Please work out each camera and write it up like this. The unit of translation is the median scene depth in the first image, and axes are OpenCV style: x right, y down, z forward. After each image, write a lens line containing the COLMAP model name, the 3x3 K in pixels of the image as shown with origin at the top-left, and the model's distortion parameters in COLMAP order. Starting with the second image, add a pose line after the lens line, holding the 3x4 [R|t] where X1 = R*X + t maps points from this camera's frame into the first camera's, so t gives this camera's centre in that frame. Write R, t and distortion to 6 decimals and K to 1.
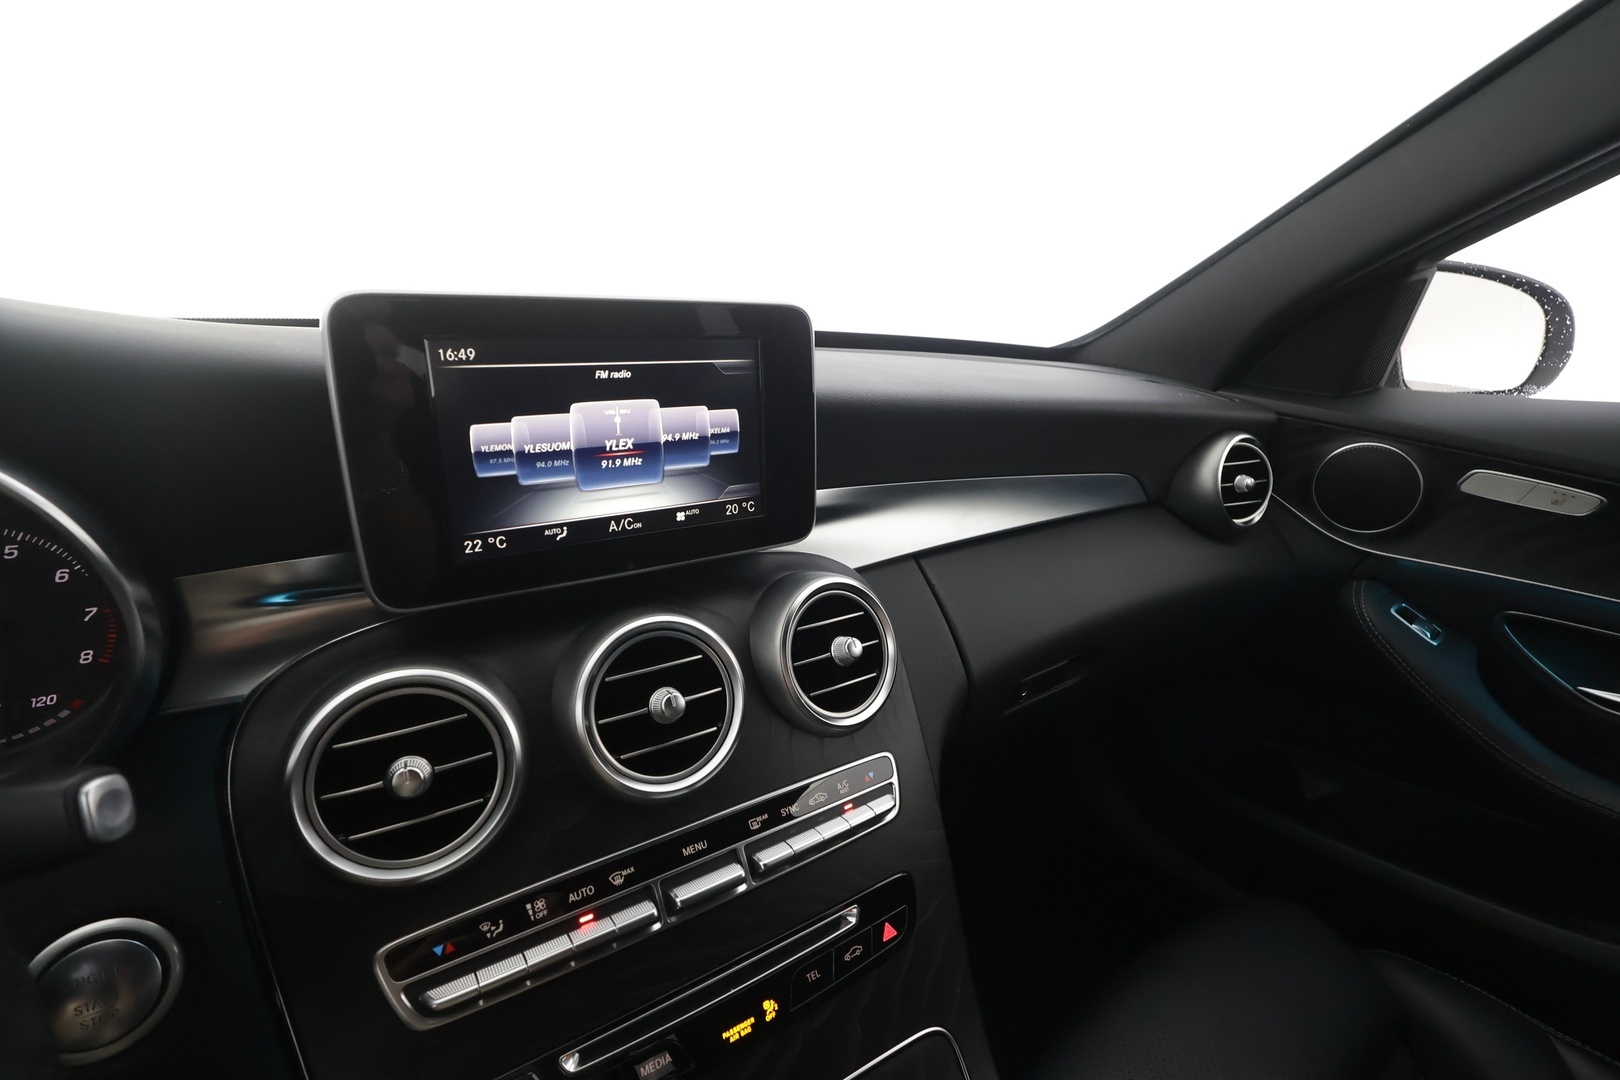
lens RADIAL K [[748.0, 0, 813.0], [0, 748.0, 541.6], [0, 0, 1]] dist [0.001921, 0.000647]
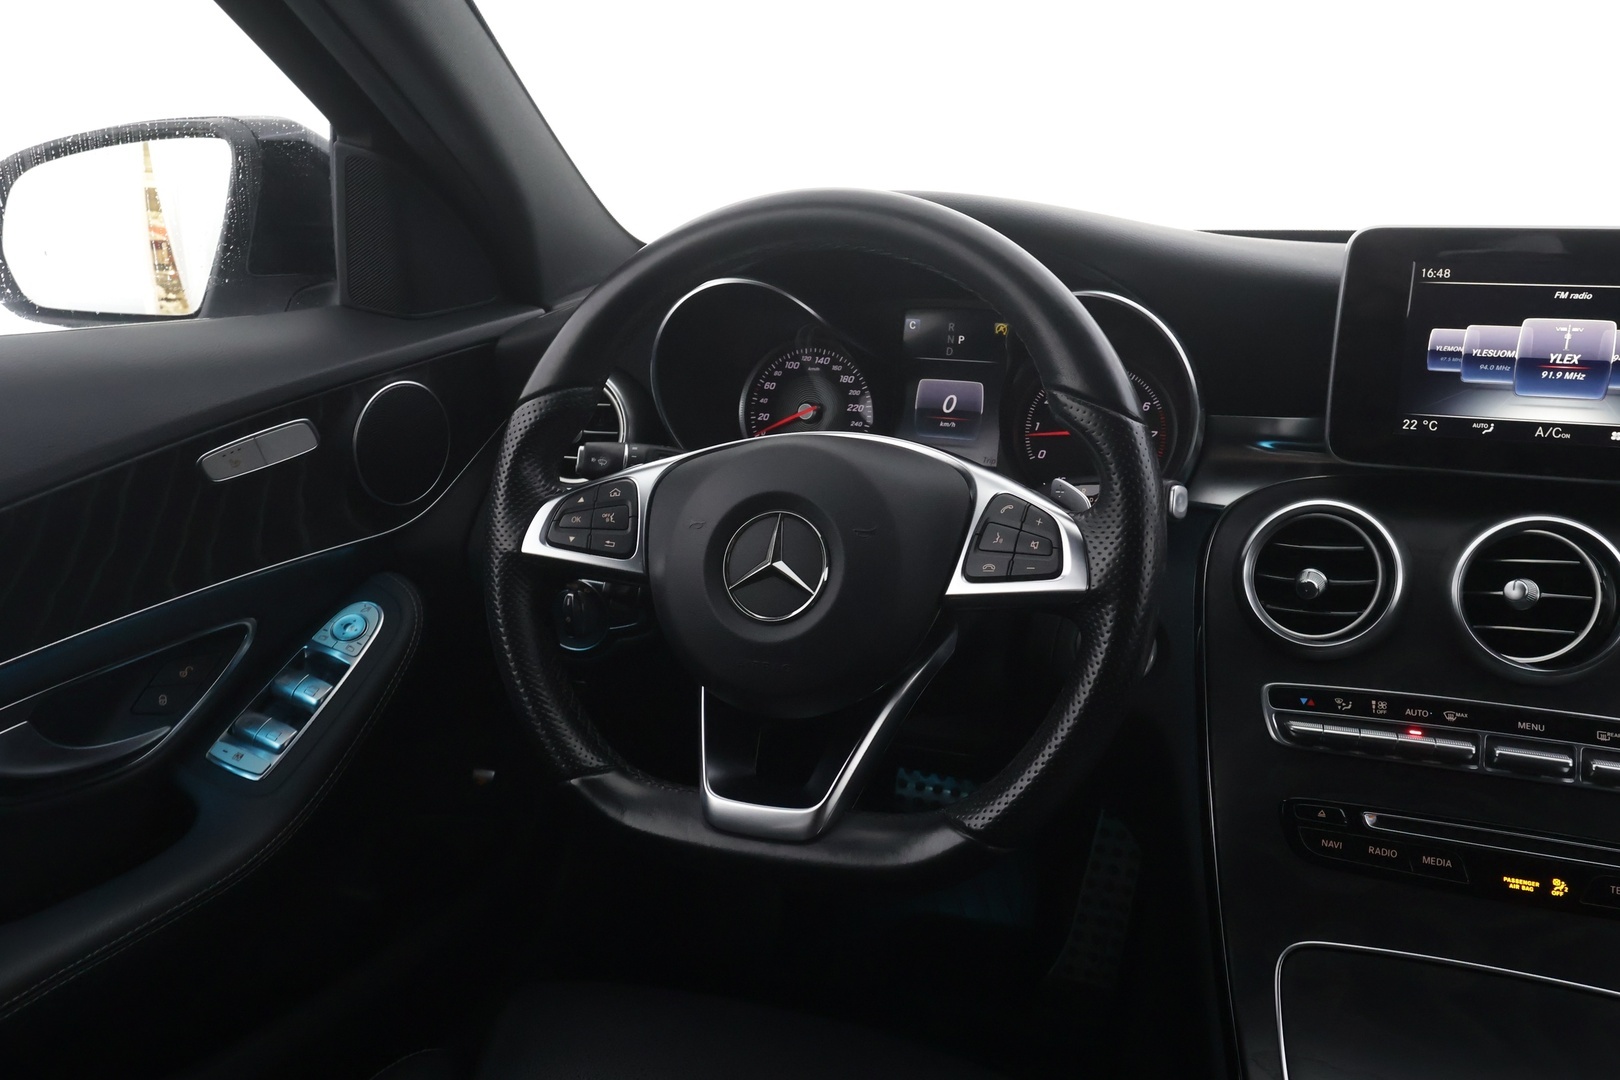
lens RADIAL K [[1272.5, 0, 804.3], [0, 1272.5, 540.9], [0, 0, 1]] dist [-0.003387, 0.003188]
pose [[0.577800, 0.208929, -0.788984, 0.628292], [-0.227106, 0.969660, 0.090456, 0.215159], [0.783946, 0.126918, 0.607718, -0.982688]]
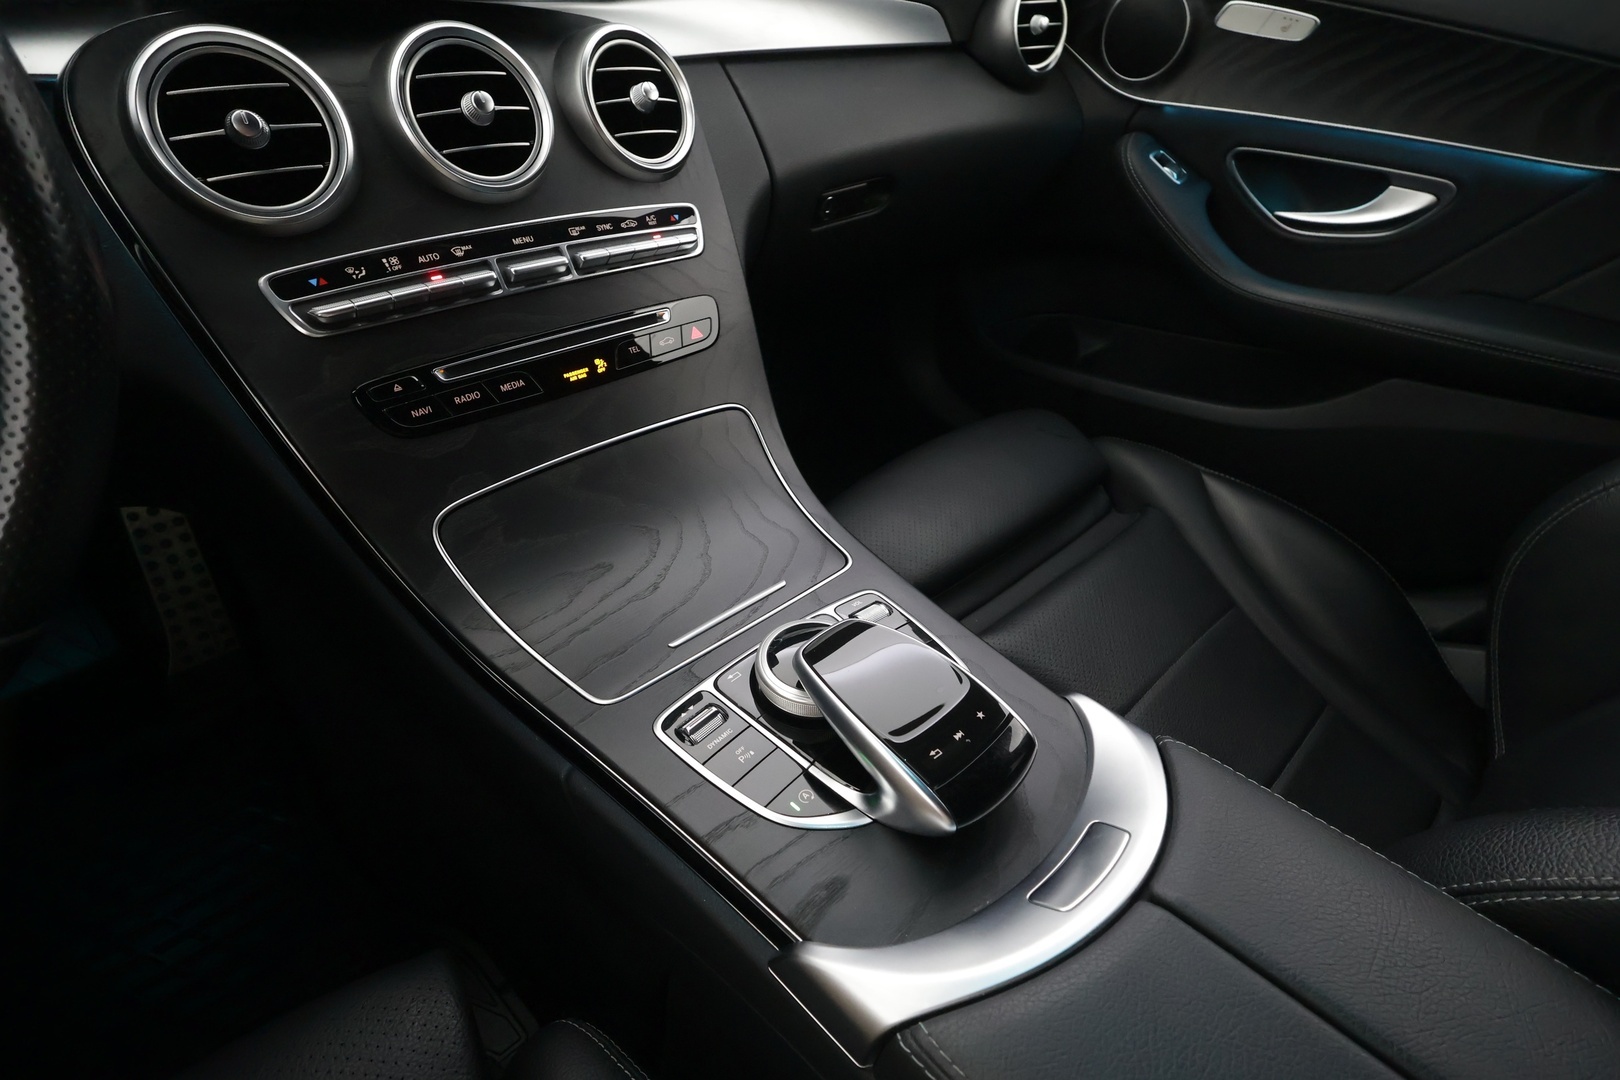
lens RADIAL K [[748.0, 0, 810.0], [0, 748.0, 539.1], [0, 0, 1]] dist [0.001921, 0.000647]
pose [[0.987763, -0.076643, 0.135830, 0.100993], [0.024374, 0.936080, 0.350941, 0.440926], [-0.154045, -0.343336, 0.926494, -0.371301]]
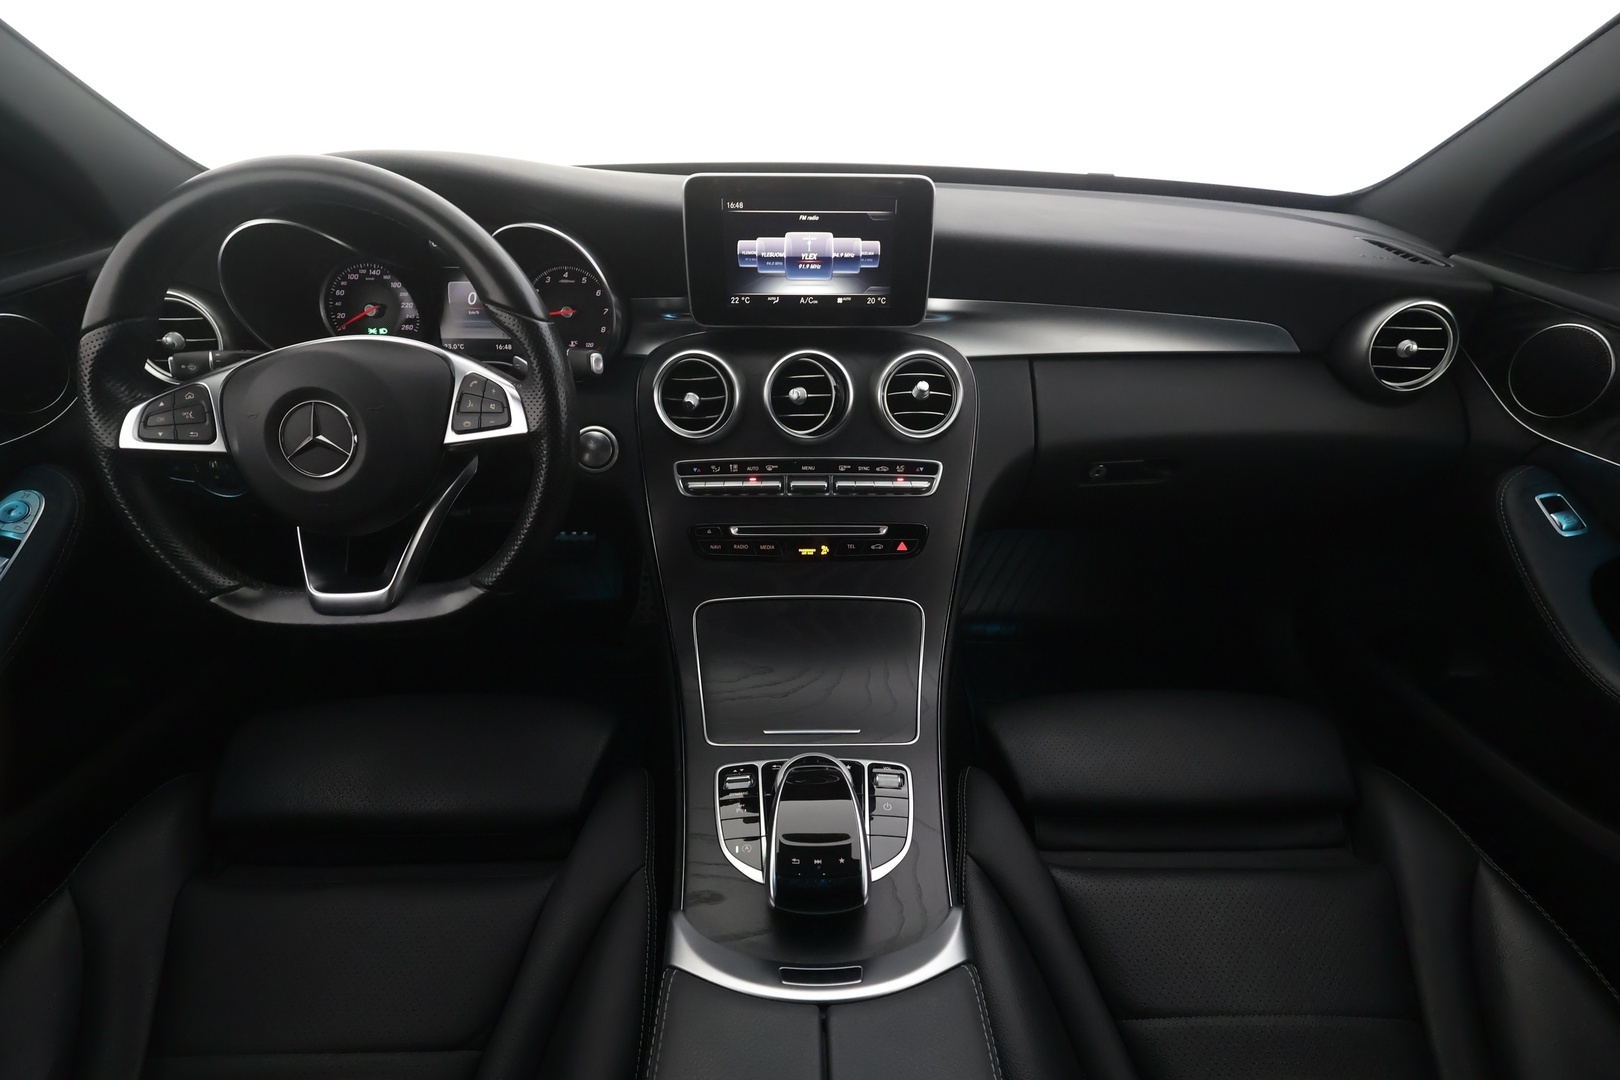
lens RADIAL K [[748.0, 0, 813.2], [0, 748.0, 540.0], [0, 0, 1]] dist [0.001921, 0.000647]
pose [[0.841515, 0.267602, -0.469300, 0.848109], [-0.152709, 0.951097, 0.268503, 0.045649], [0.518202, -0.154282, 0.841228, -0.726574]]
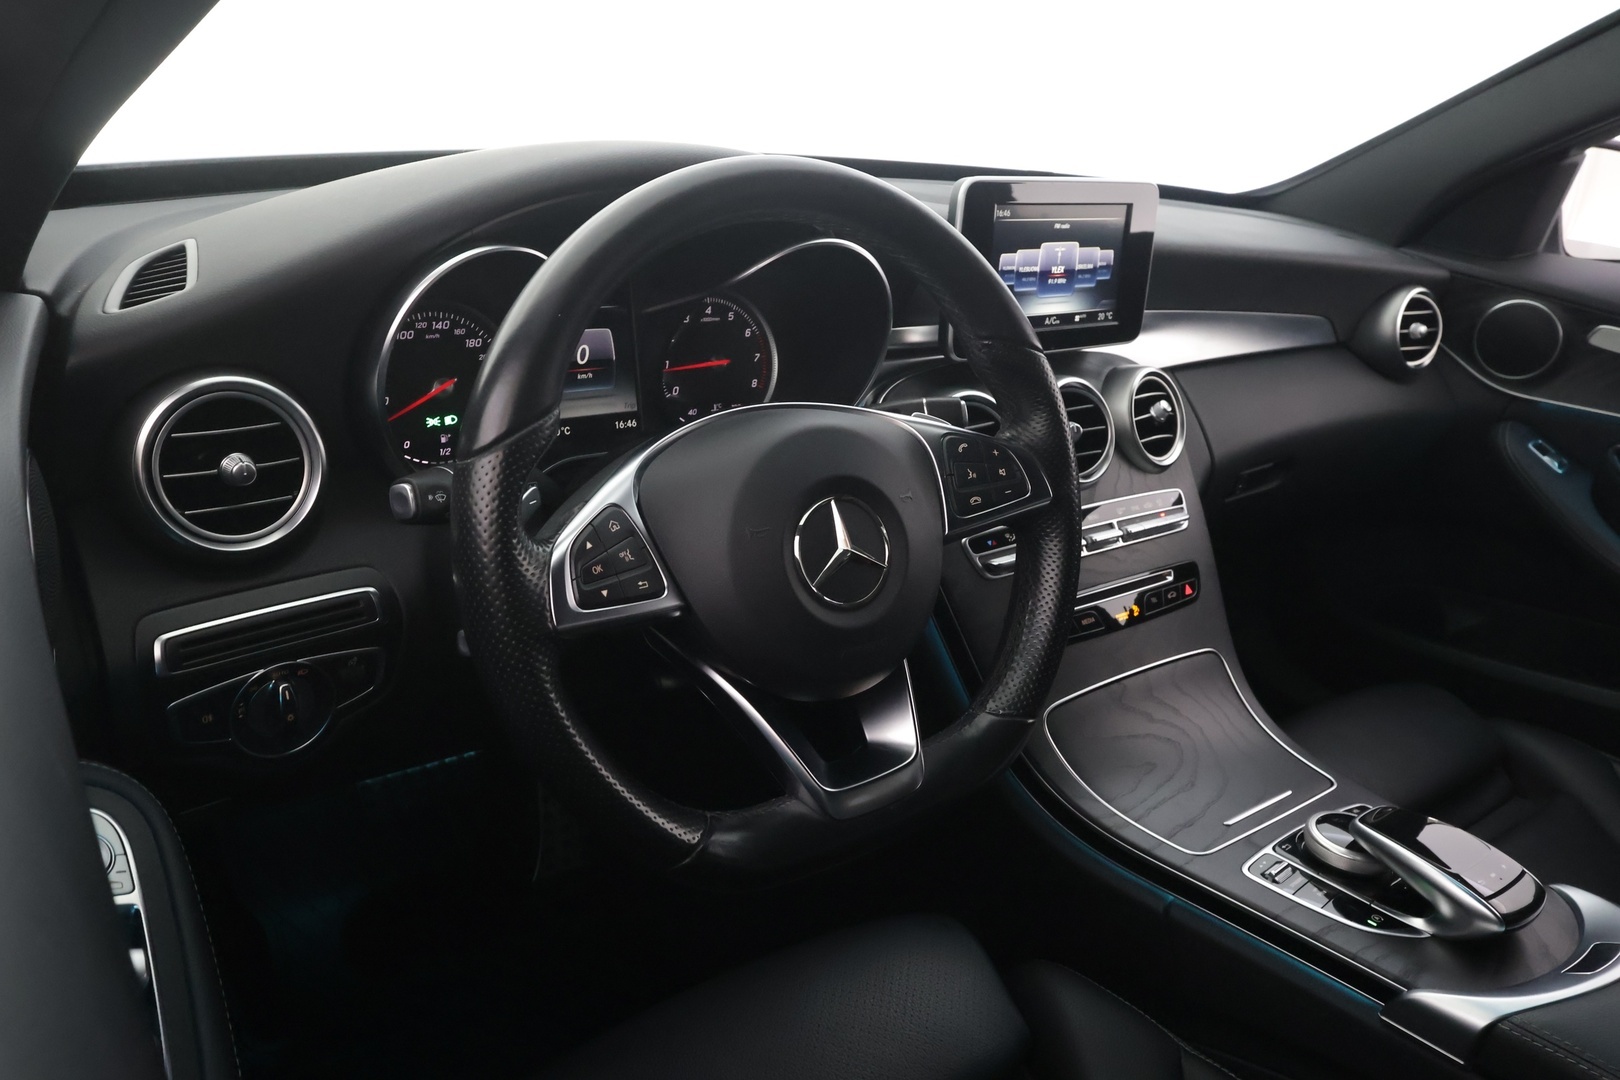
lens RADIAL K [[1206.9, 0, 801.9], [0, 1206.9, 544.8], [0, 0, 1]] dist [-0.006817, 0.007790]
pose [[0.996916, 0.031621, 0.071818, -0.978255], [-0.037172, 0.996313, 0.077319, 0.281534], [-0.069108, -0.079750, 0.994416, -1.601420]]
